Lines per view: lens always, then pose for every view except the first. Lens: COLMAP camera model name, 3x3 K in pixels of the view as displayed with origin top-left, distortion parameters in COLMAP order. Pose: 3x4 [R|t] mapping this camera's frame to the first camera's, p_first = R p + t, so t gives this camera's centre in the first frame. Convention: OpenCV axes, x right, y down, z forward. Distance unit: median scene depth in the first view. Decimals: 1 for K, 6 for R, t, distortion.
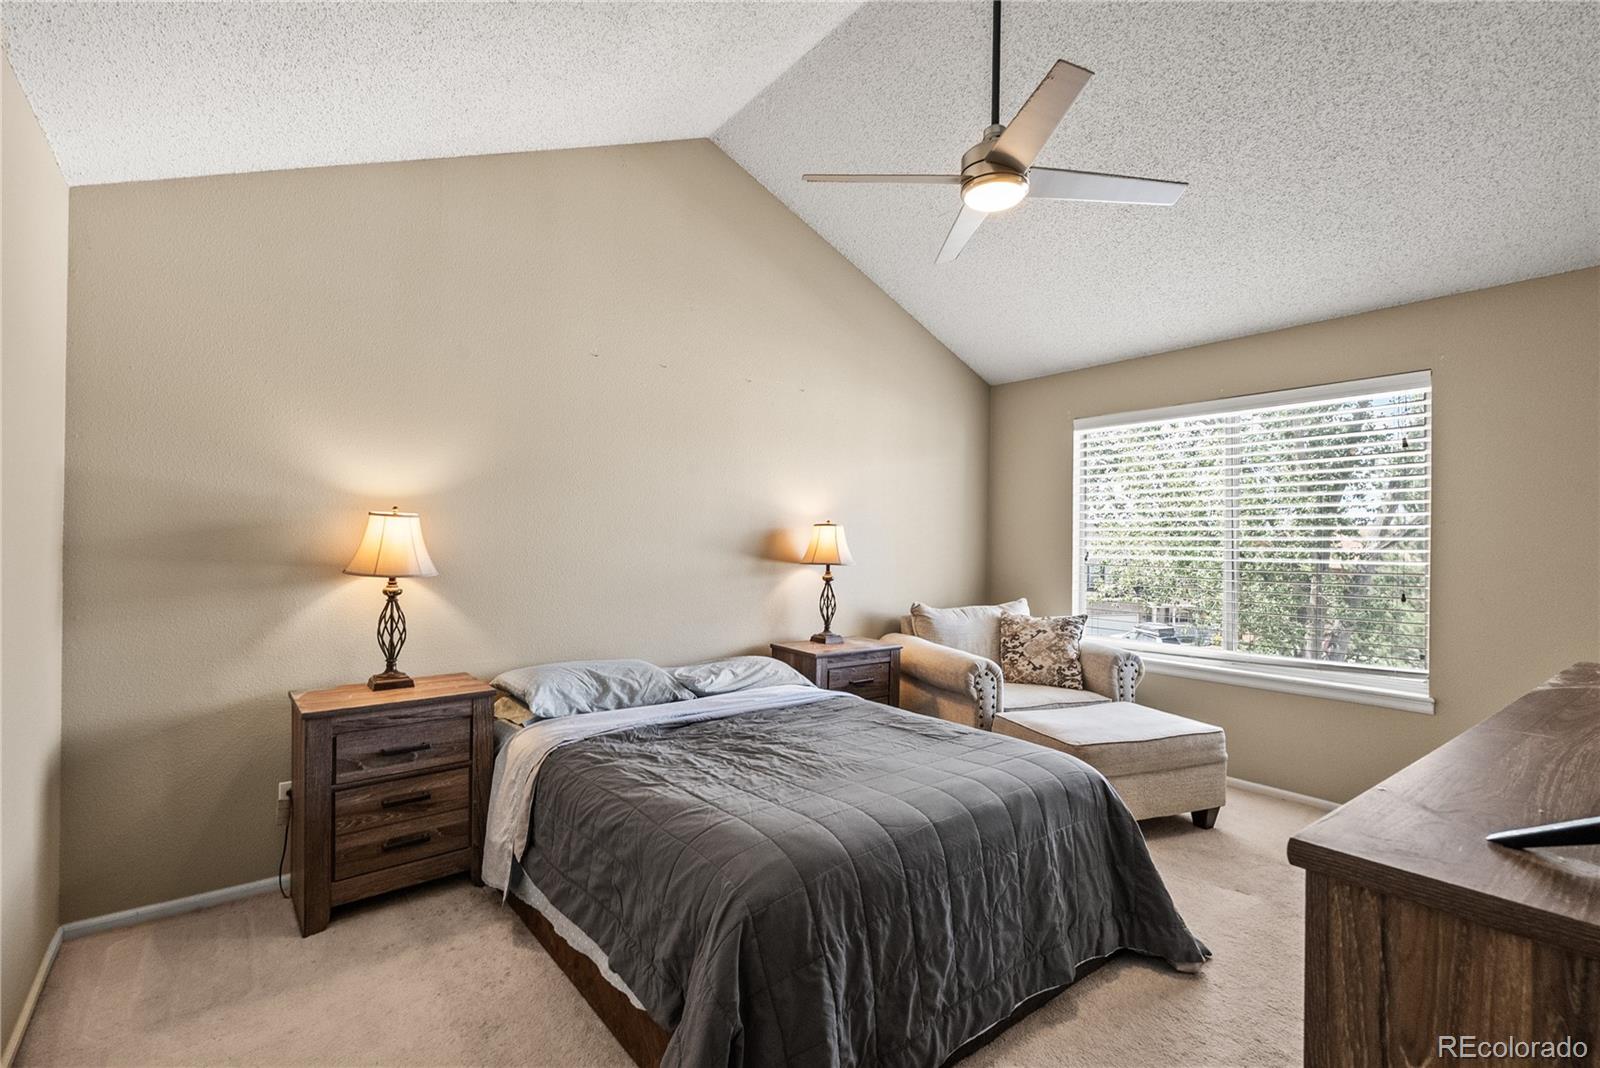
lens RADIAL K [[721.1, 0, 800.0], [0, 721.1, 534.0], [0, 0, 1]] dist [-0.000011, -0.000149]
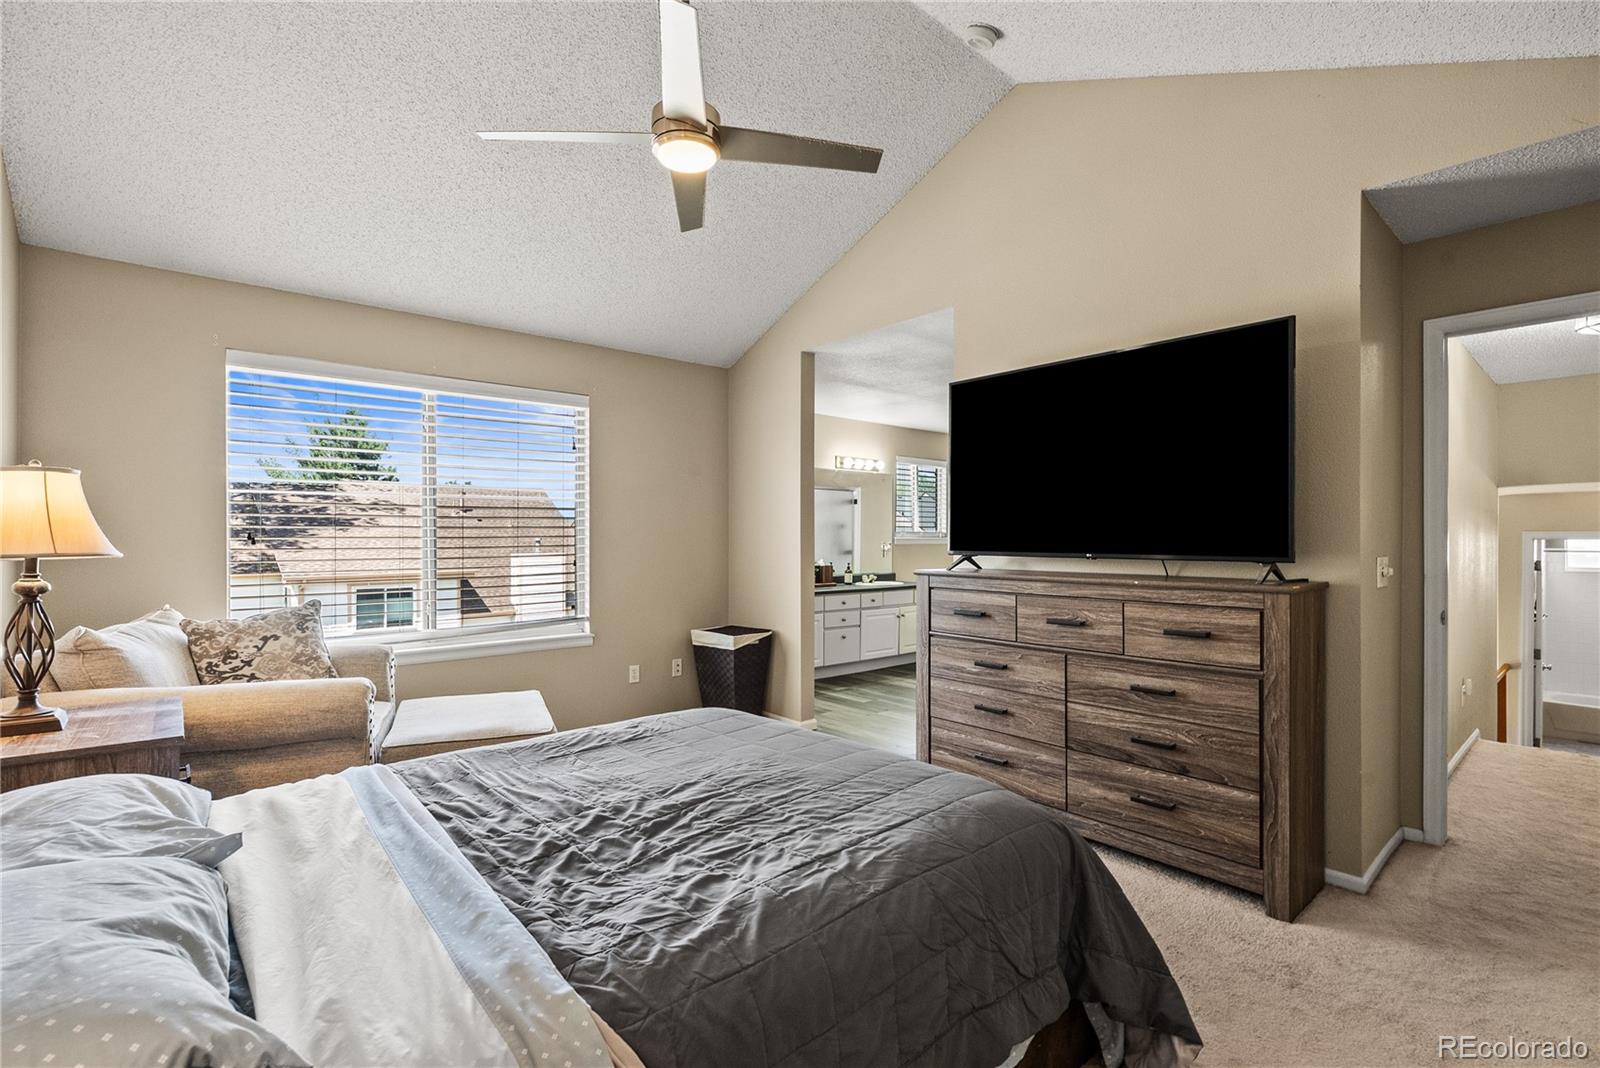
lens RADIAL K [[721.1, 0, 800.0], [0, 721.1, 534.0], [0, 0, 1]] dist [-0.000011, -0.000149]
pose [[-0.046128, -0.006147, 0.998917, -0.750209], [-0.015748, 0.999861, 0.005426, 0.031015], [-0.998811, -0.015481, -0.046218, 0.923796]]
